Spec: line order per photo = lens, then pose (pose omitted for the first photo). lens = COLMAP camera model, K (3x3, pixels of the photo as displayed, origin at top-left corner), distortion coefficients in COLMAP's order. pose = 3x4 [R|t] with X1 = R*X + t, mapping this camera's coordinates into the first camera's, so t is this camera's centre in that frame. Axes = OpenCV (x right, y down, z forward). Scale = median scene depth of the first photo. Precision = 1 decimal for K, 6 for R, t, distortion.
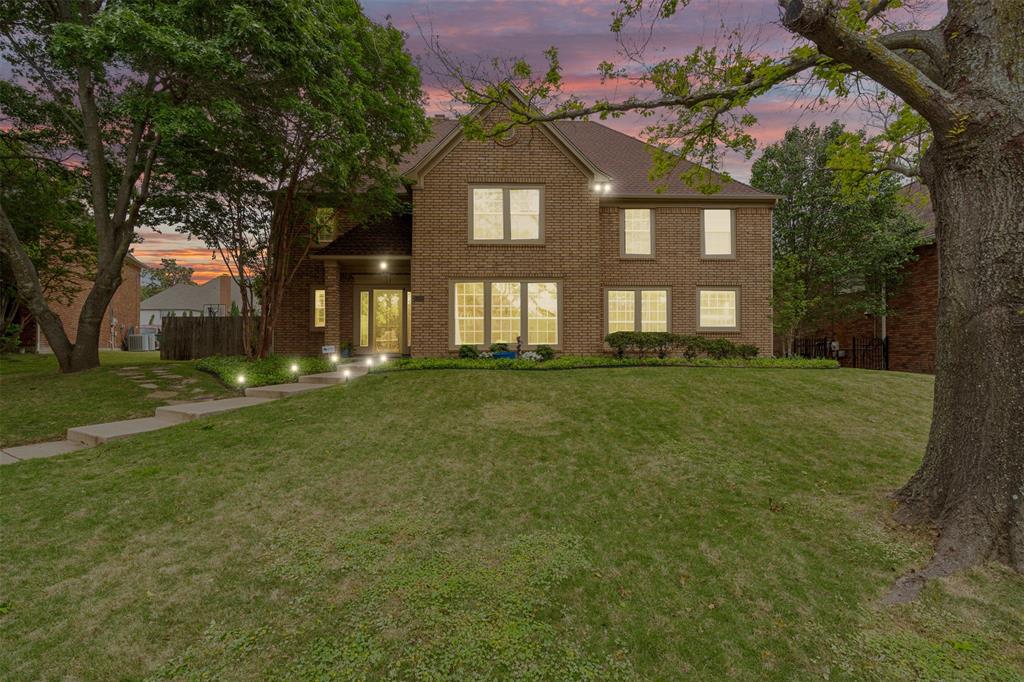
lens RADIAL K [[470.0, 0, 549.3], [0, 470.0, 347.6], [0, 0, 1]] dist [0.002015, 0.000902]
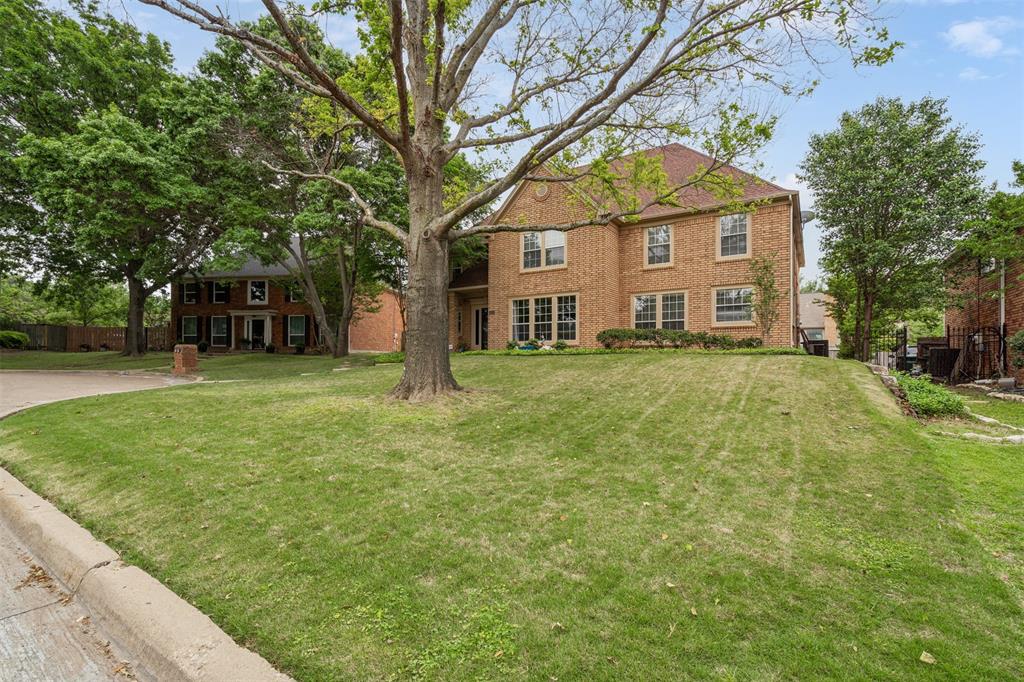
lens RADIAL K [[470.0, 0, 511.6], [0, 470.0, 342.6], [0, 0, 1]] dist [0.002015, 0.000902]
pose [[0.828647, -0.017517, -0.559498, 0.648750], [0.008567, 0.999790, -0.018614, 0.023893], [0.559706, 0.010632, 0.828623, -0.234044]]
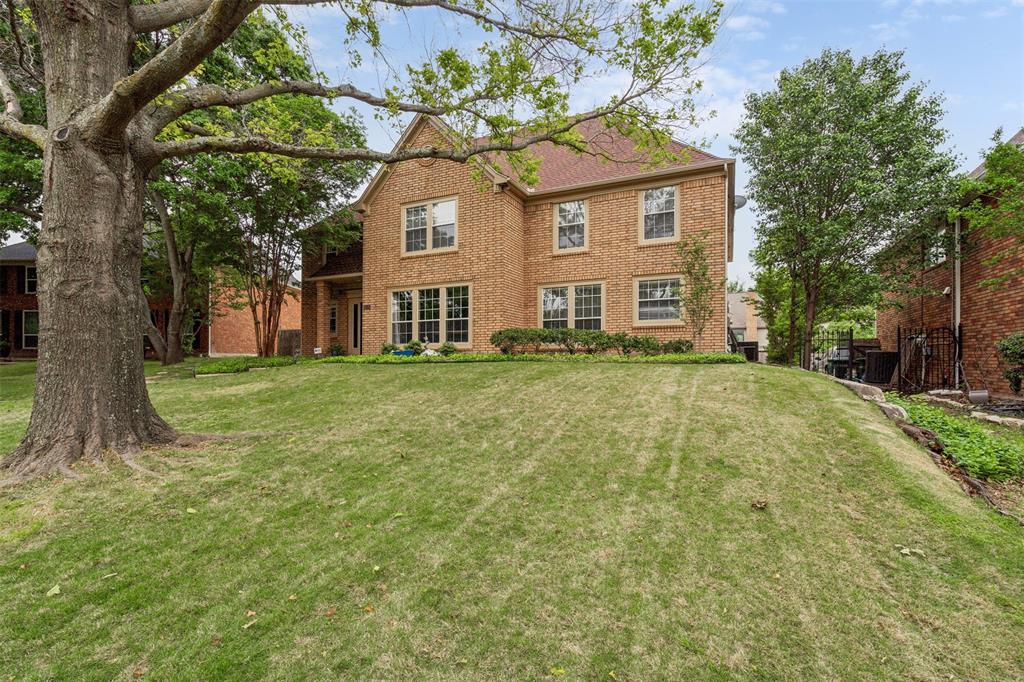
lens RADIAL K [[470.0, 0, 504.4], [0, 470.0, 345.1], [0, 0, 1]] dist [0.002015, 0.000902]
pose [[0.890894, -0.014625, -0.453976, 0.599896], [0.010923, 0.999882, -0.010777, 0.010683], [0.454080, 0.004642, 0.890949, 0.092005]]
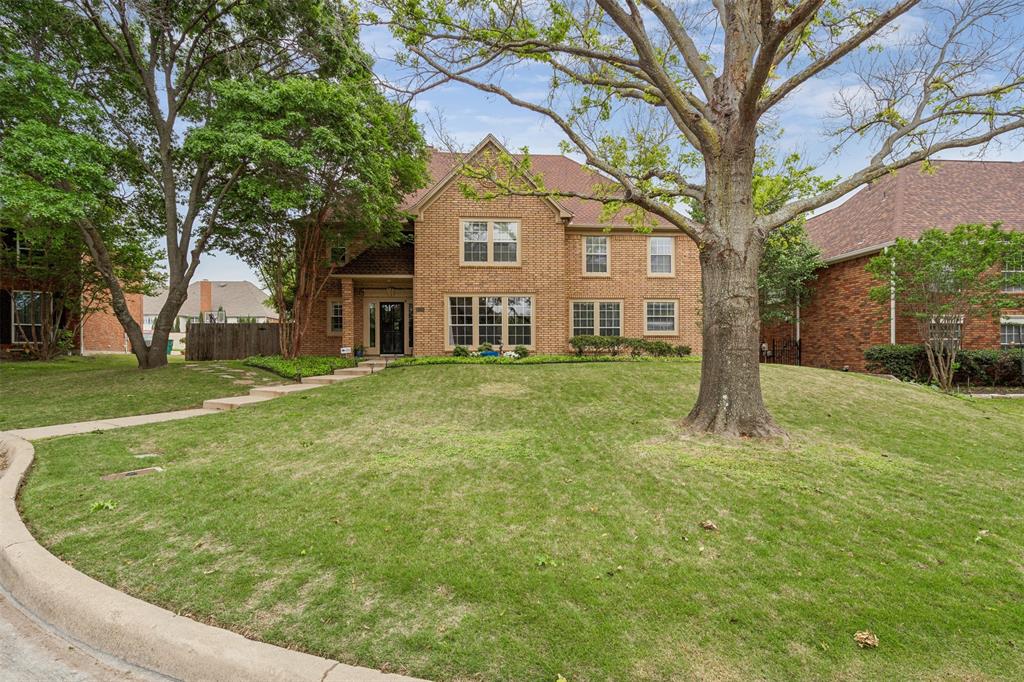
lens RADIAL K [[470.0, 0, 550.7], [0, 470.0, 345.1], [0, 0, 1]] dist [0.002015, 0.000902]
pose [[0.998732, -0.003456, 0.050217, 0.006038], [0.004126, 0.999904, -0.013251, 0.008766], [-0.050166, 0.013441, 0.998650, -0.271389]]
